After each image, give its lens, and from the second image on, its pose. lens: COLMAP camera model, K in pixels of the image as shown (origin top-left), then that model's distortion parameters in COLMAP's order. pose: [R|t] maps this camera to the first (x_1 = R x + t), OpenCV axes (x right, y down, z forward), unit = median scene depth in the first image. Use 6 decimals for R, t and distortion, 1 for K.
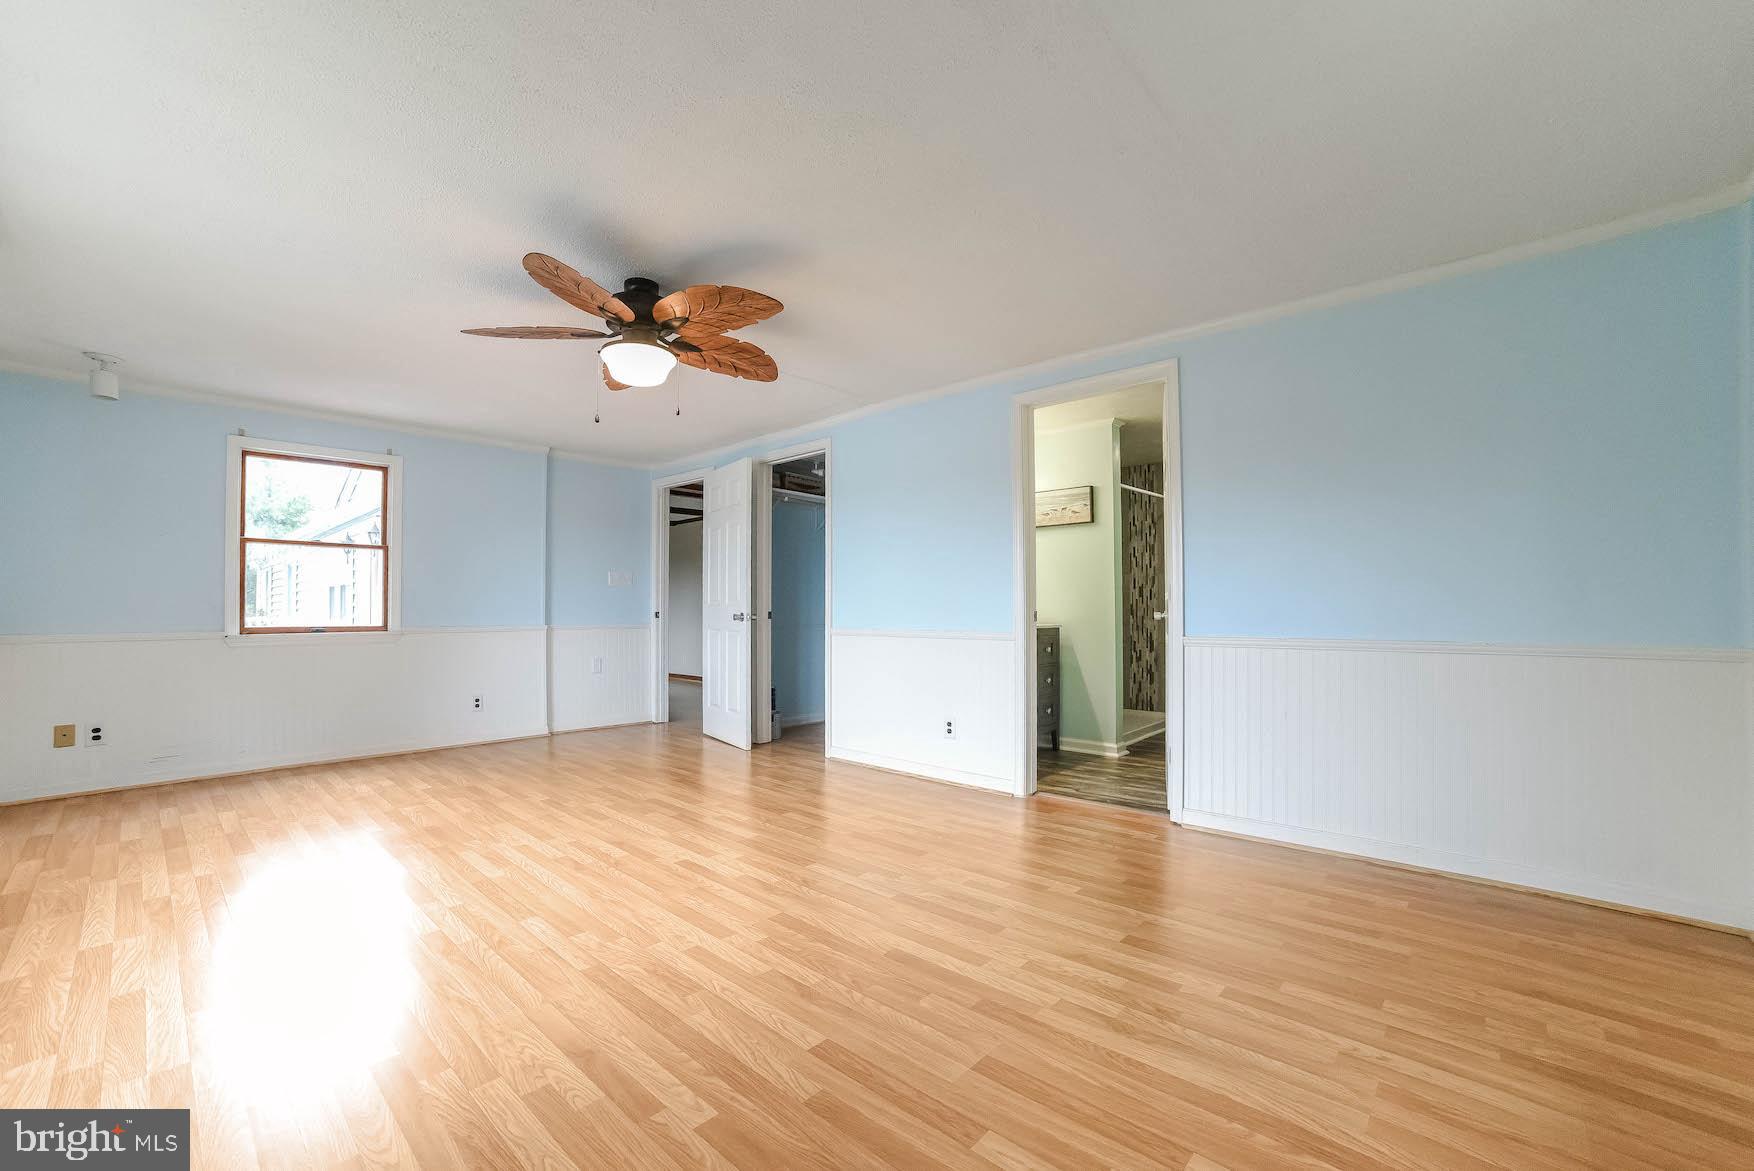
lens RADIAL K [[721.6, 0, 871.6], [0, 721.6, 588.3], [0, 0, 1]] dist [-0.045009, 0.009202]
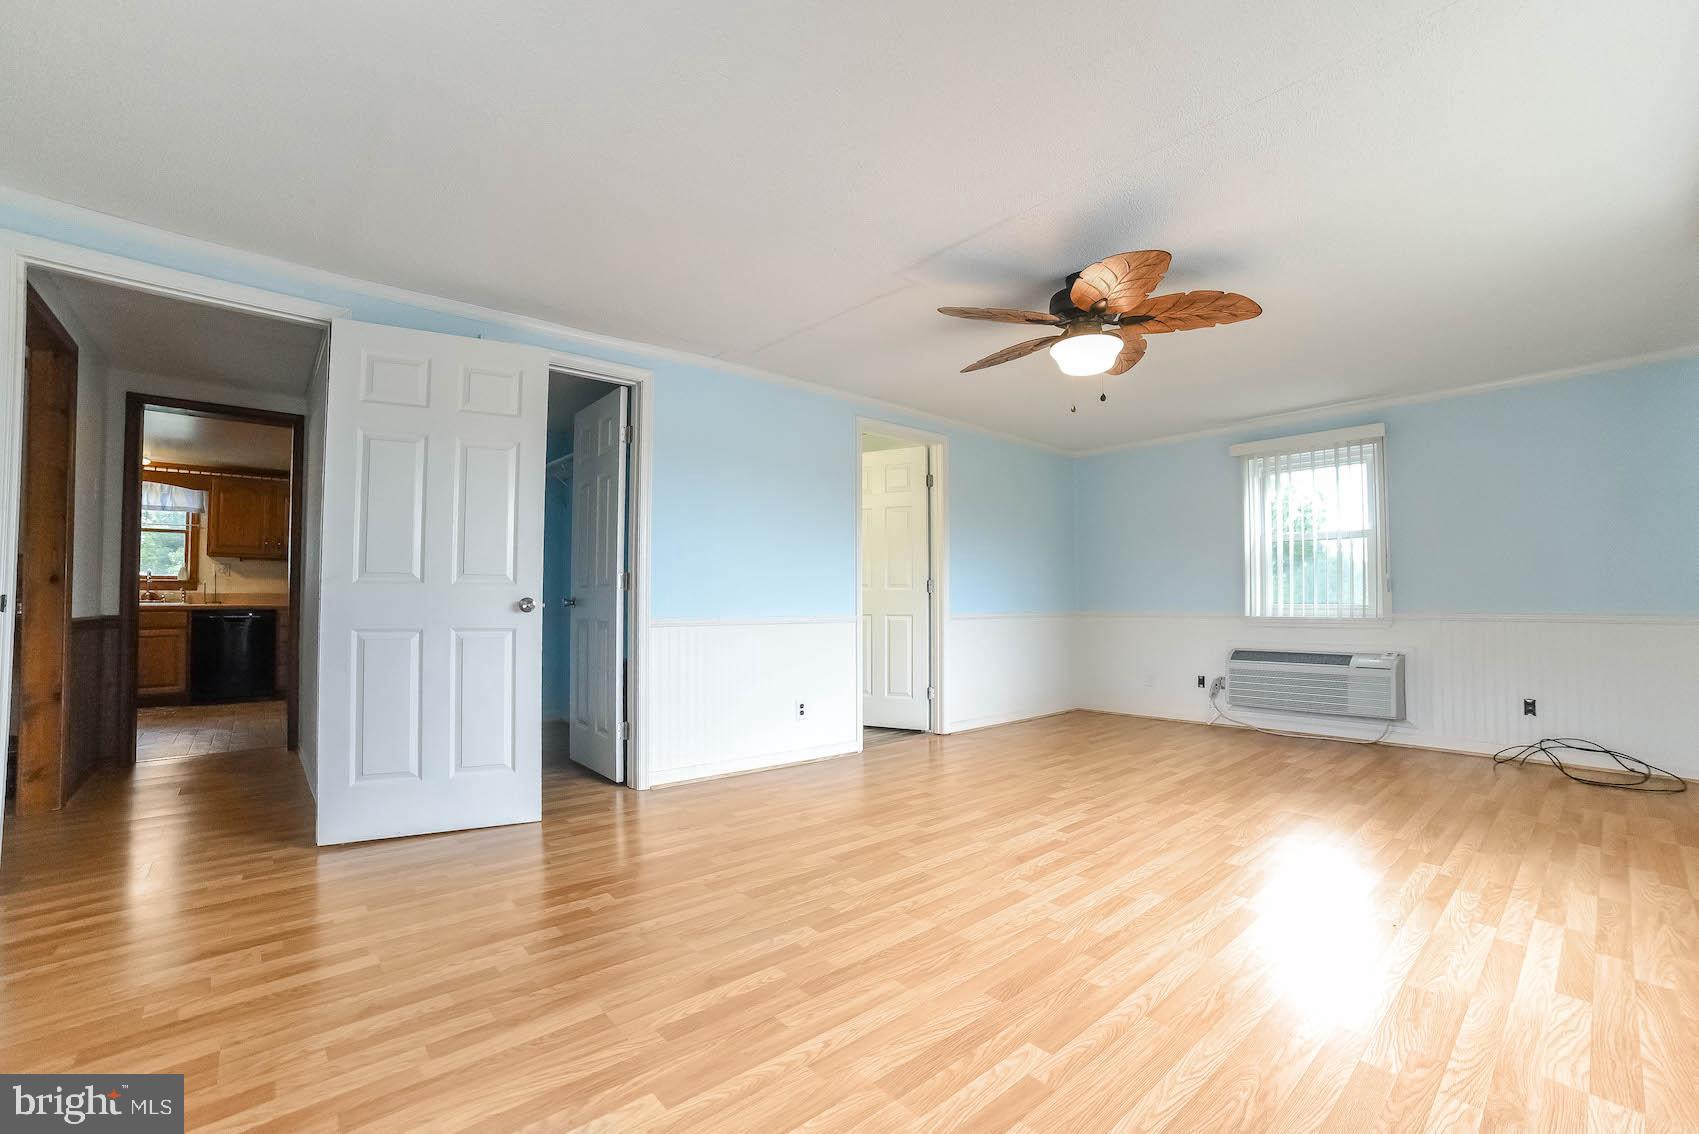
lens RADIAL K [[698.9, 0, 852.5], [0, 698.9, 579.9], [0, 0, 1]] dist [-0.045009, 0.009202]
pose [[0.086087, 0.039532, 0.995503, -0.904155], [-0.029082, 0.998886, -0.037151, 0.039413], [-0.995863, -0.025753, 0.087141, 0.837914]]
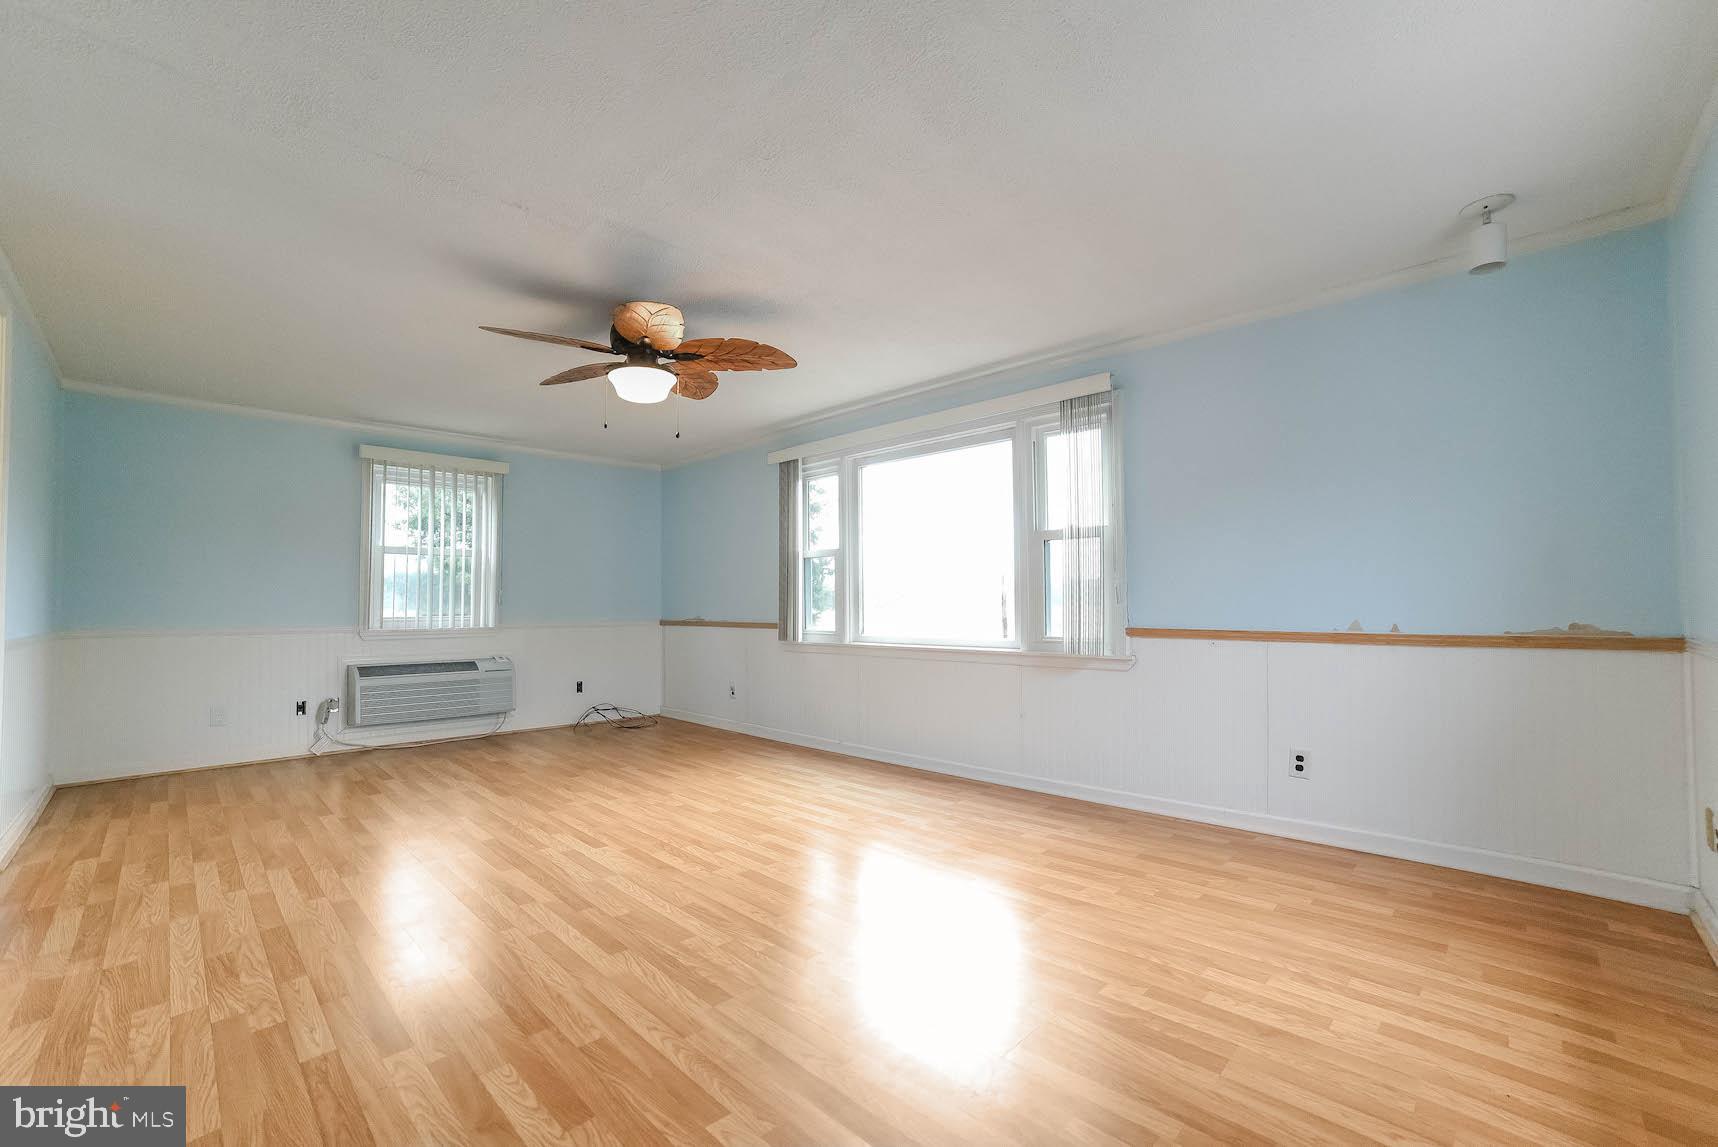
lens RADIAL K [[706.7, 0, 851.2], [0, 706.7, 587.5], [0, 0, 1]] dist [-0.045009, 0.009202]
pose [[-0.999534, 0.009470, 0.029034, -0.454857], [0.007686, 0.998110, -0.060978, 0.045121], [-0.029557, -0.060726, -0.997717, 1.390574]]
